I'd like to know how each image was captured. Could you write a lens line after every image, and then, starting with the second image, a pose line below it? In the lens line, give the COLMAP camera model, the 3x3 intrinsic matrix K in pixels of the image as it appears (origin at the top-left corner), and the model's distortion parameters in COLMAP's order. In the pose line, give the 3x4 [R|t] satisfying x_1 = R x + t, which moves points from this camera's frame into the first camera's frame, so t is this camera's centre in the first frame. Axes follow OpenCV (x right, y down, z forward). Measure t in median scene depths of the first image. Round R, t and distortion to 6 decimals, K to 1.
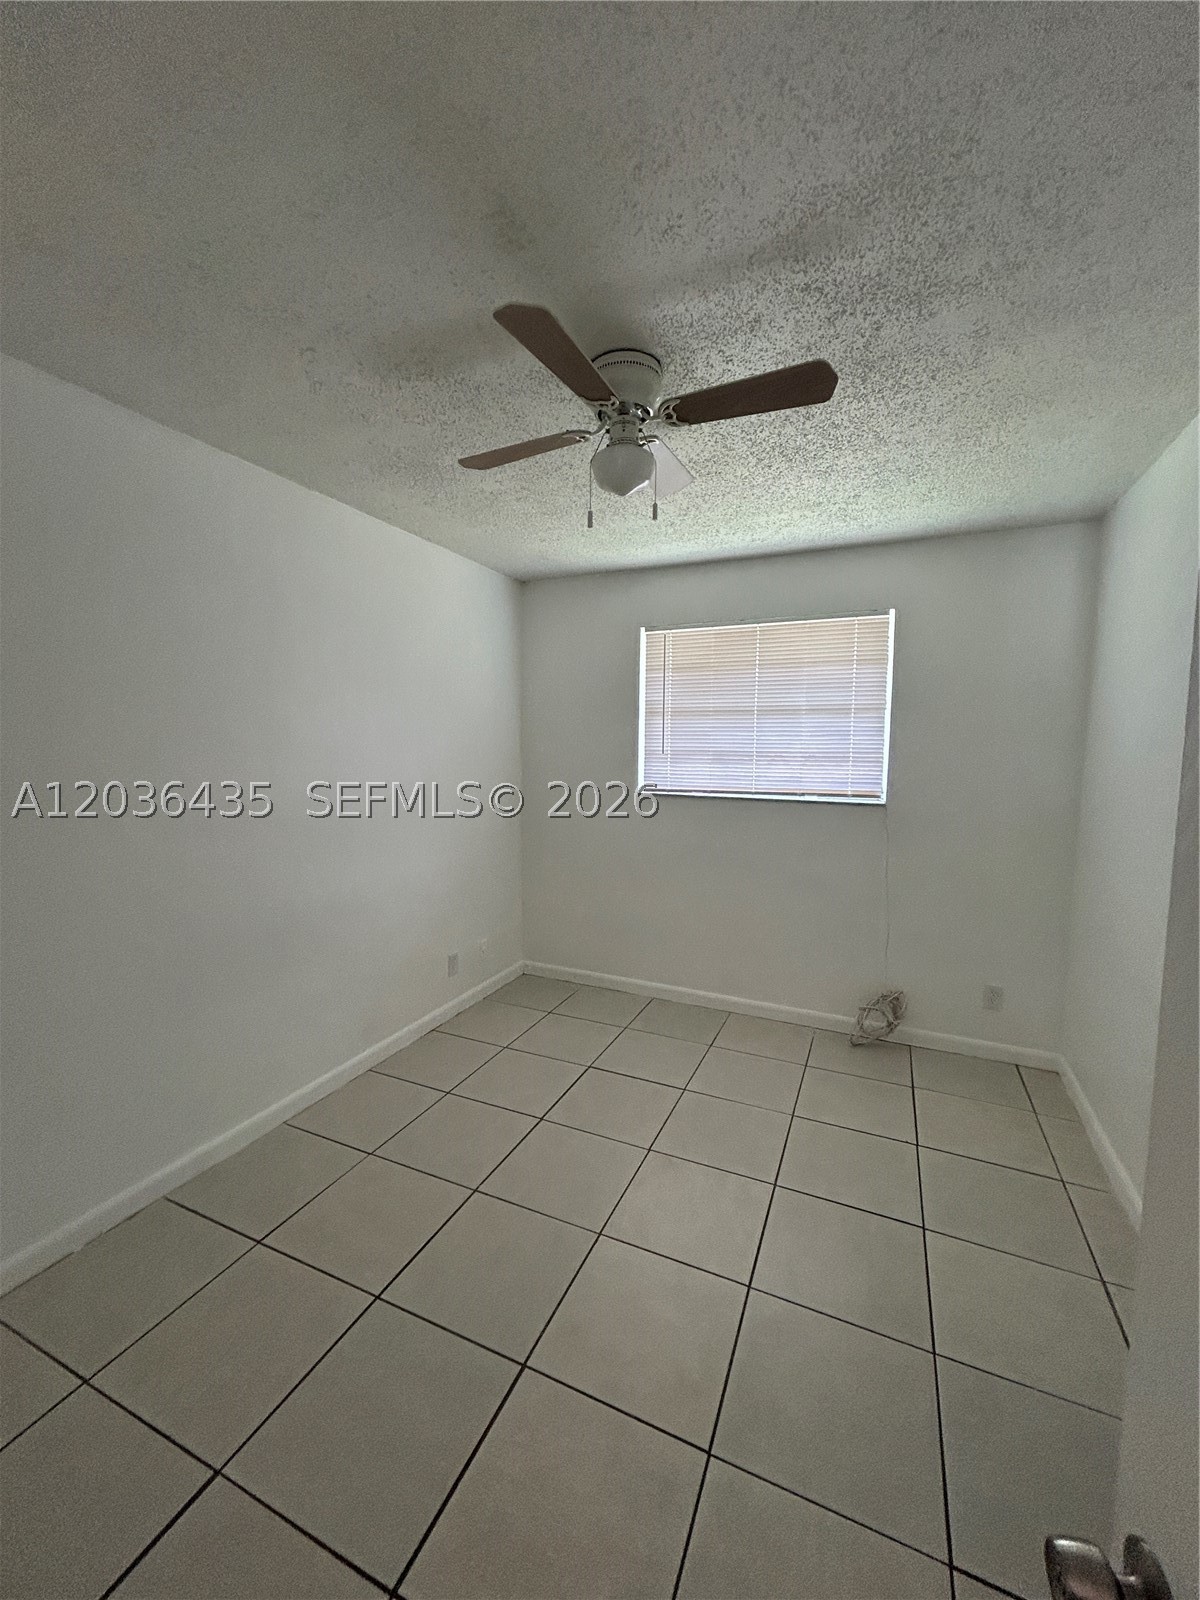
lens RADIAL K [[642.0, 0, 599.2], [0, 642.0, 800.7], [0, 0, 1]] dist [-0.007016, 0.001479]
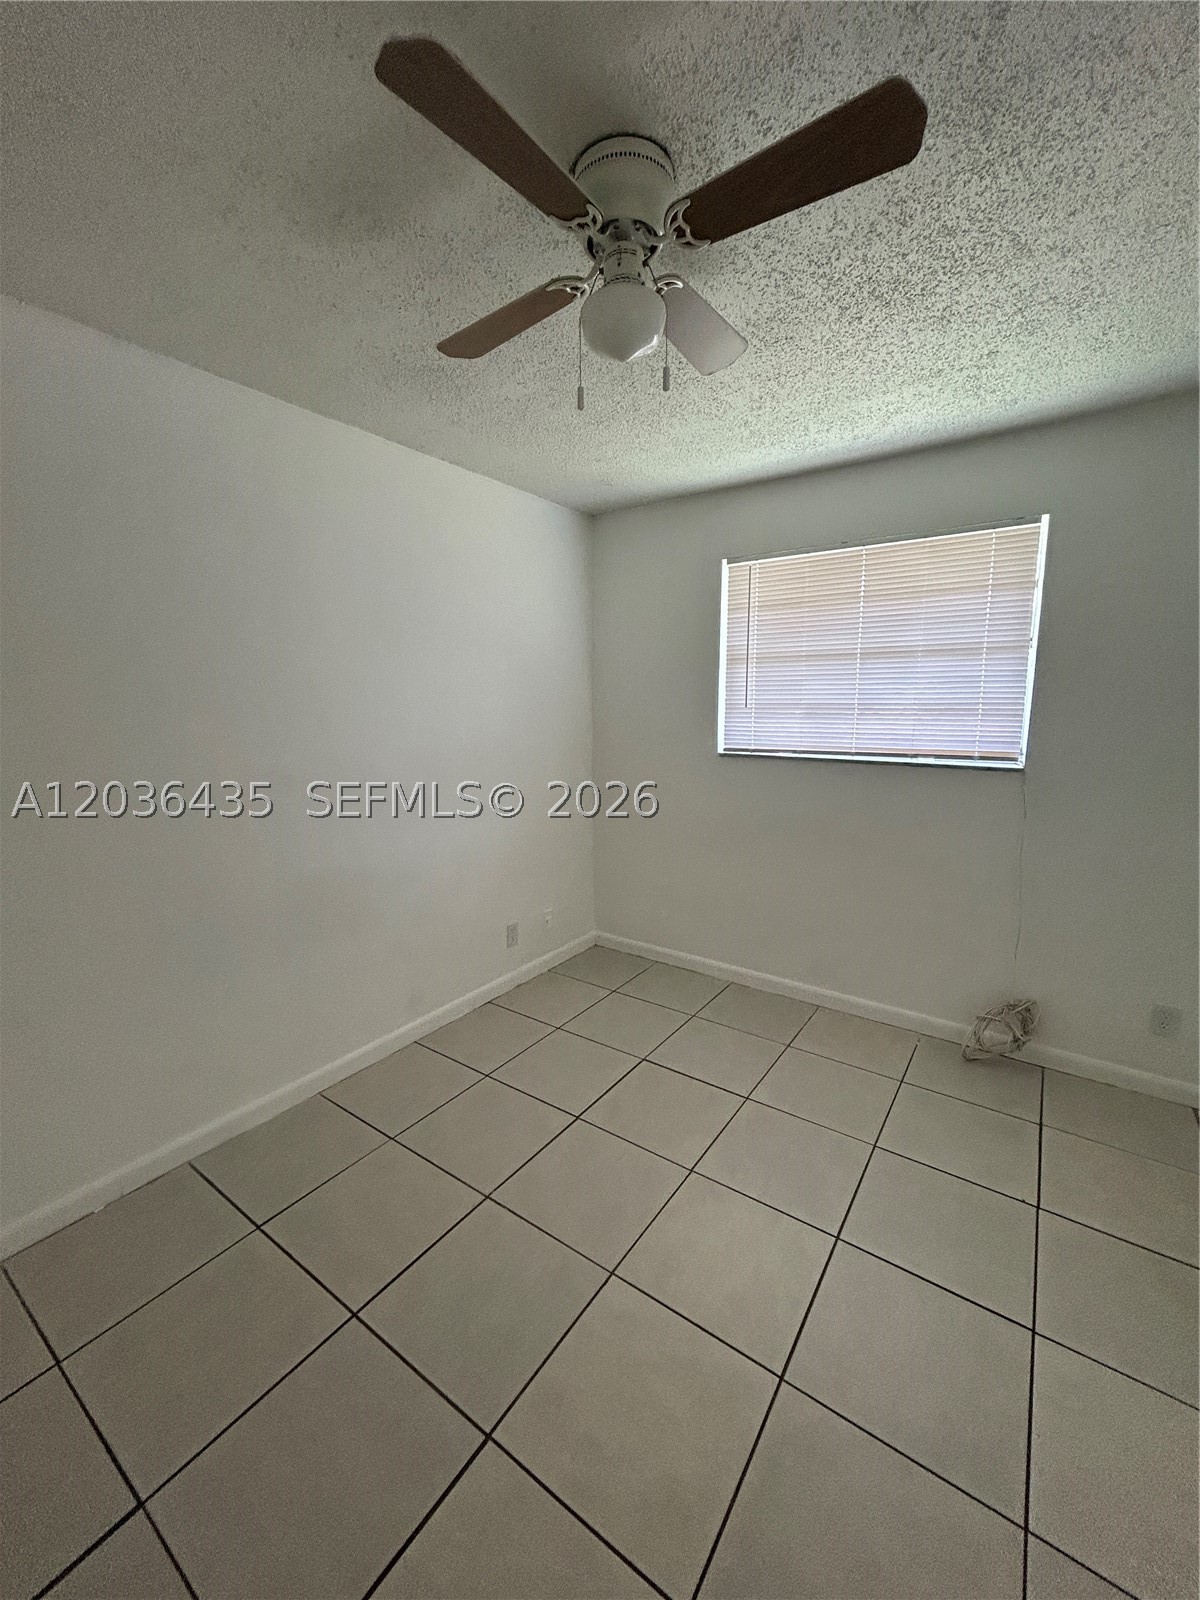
lens RADIAL K [[642.0, 0, 597.9], [0, 642.0, 801.2], [0, 0, 1]] dist [-0.007016, 0.001479]
pose [[0.980848, 0.016828, -0.194046, 0.095094], [-0.003088, 0.997479, 0.070891, -0.010715], [0.194750, -0.068934, 0.978428, 0.137695]]
